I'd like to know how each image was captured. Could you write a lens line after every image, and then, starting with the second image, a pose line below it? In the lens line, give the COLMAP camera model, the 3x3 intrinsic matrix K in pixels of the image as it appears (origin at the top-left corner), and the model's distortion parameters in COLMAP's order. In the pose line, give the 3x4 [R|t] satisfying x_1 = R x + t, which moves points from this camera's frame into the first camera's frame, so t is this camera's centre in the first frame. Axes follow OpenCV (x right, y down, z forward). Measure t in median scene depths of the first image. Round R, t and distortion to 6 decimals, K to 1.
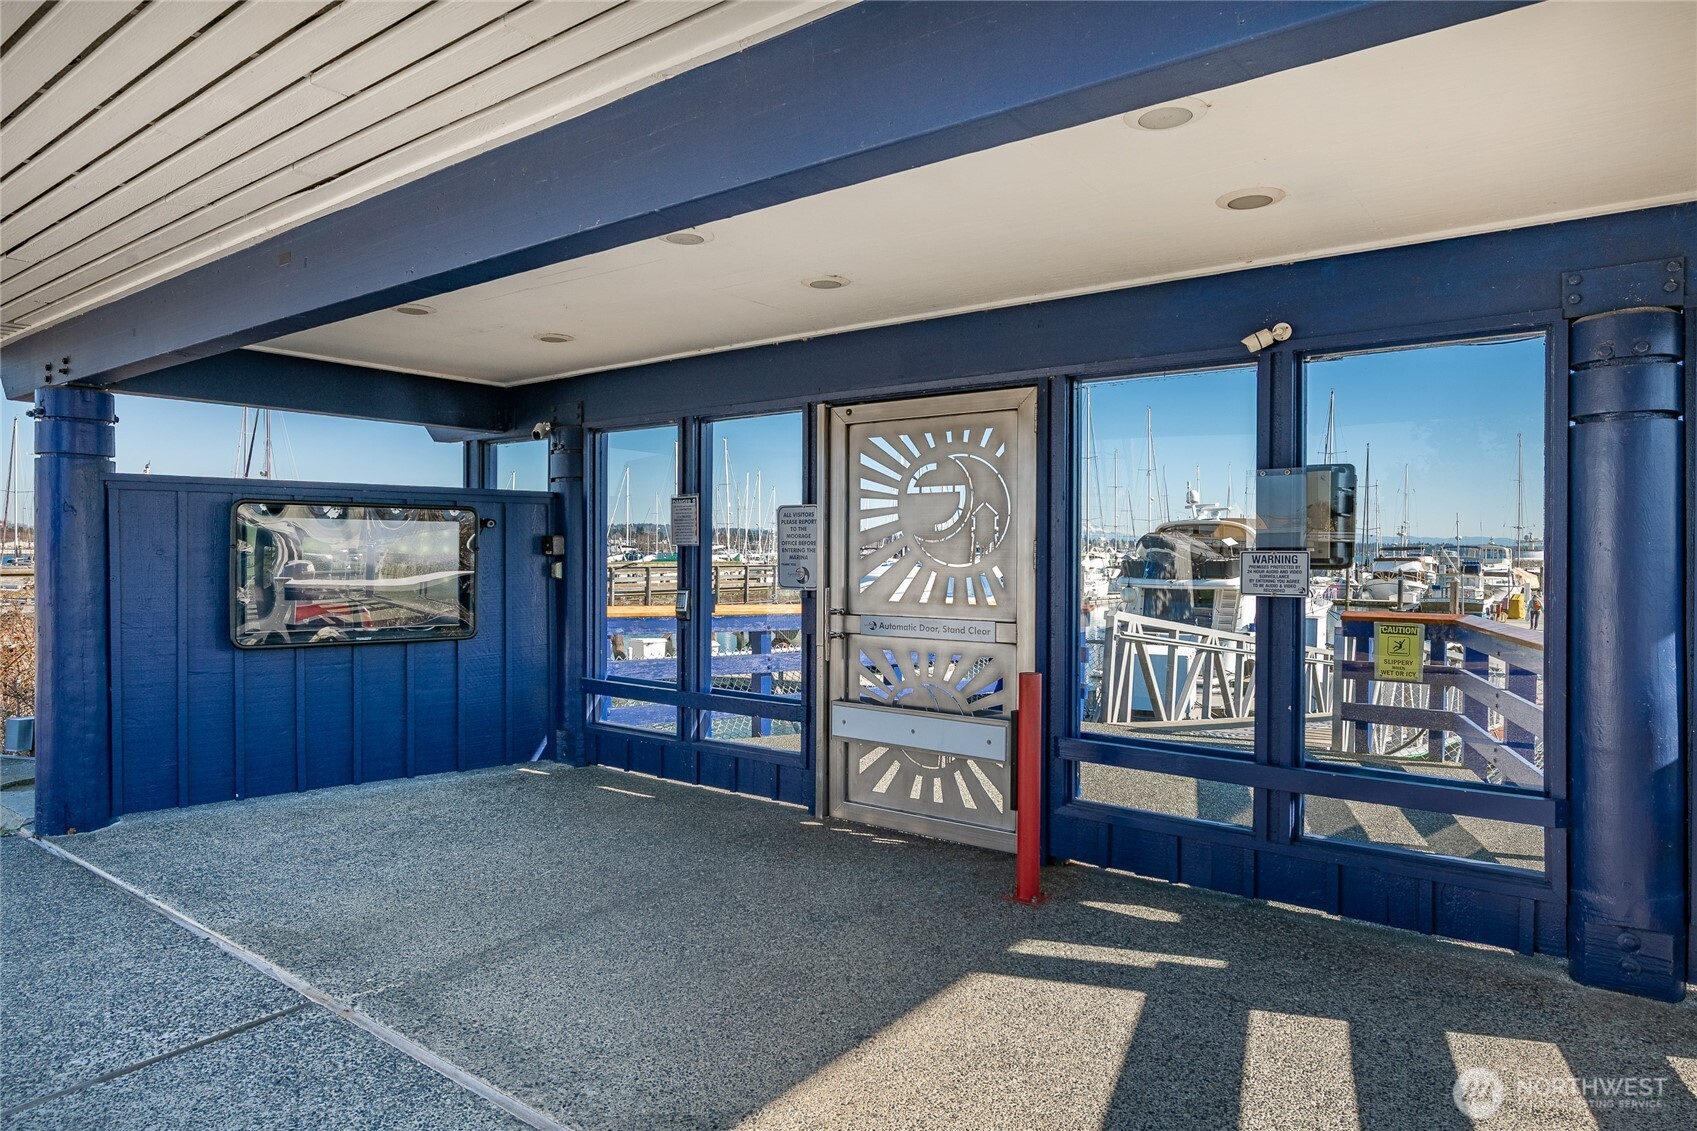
lens RADIAL K [[964.6, 0, 848.5], [0, 964.6, 565.5], [0, 0, 1]] dist [0.000070, -0.000147]
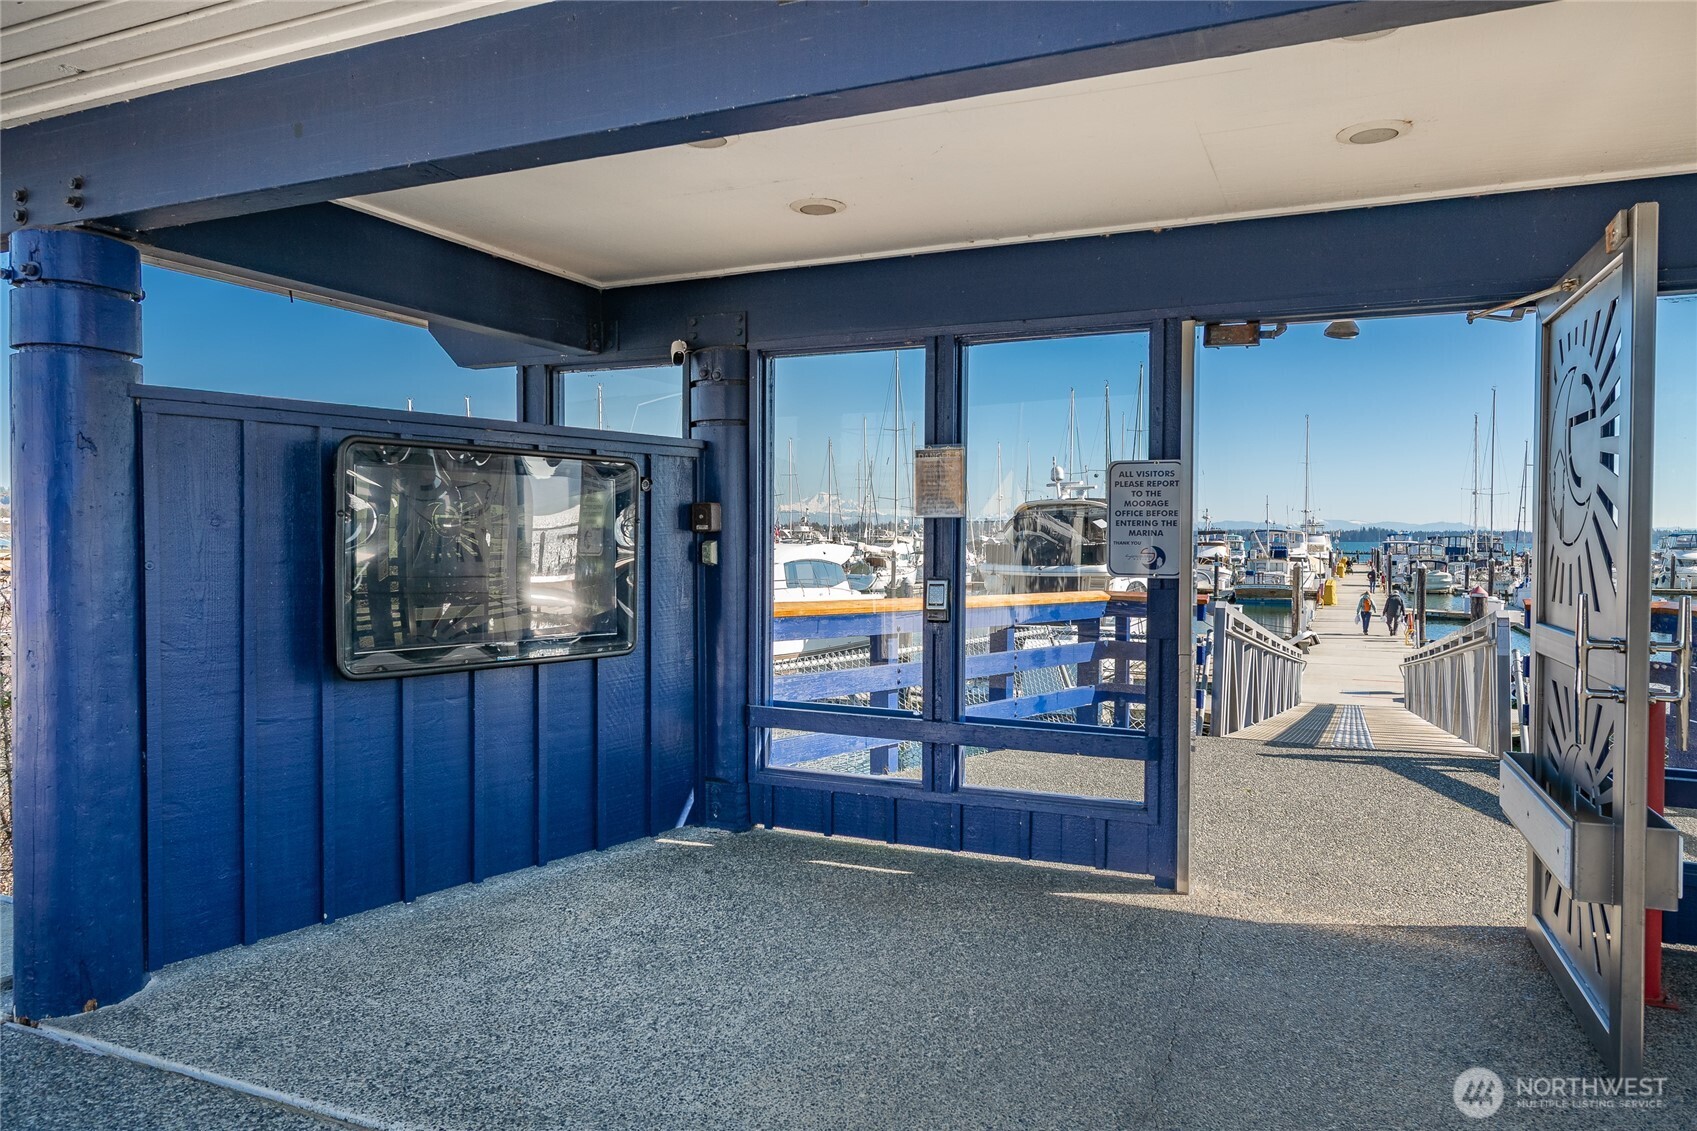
lens RADIAL K [[1113.6, 0, 848.5], [0, 1113.6, 565.5], [0, 0, 1]] dist [0.007852, 0.001556]
pose [[0.979270, -0.004592, 0.202508, -0.398608], [0.002026, 0.999915, 0.012877, 0.004146], [-0.202550, -0.012199, 0.979196, 0.206216]]
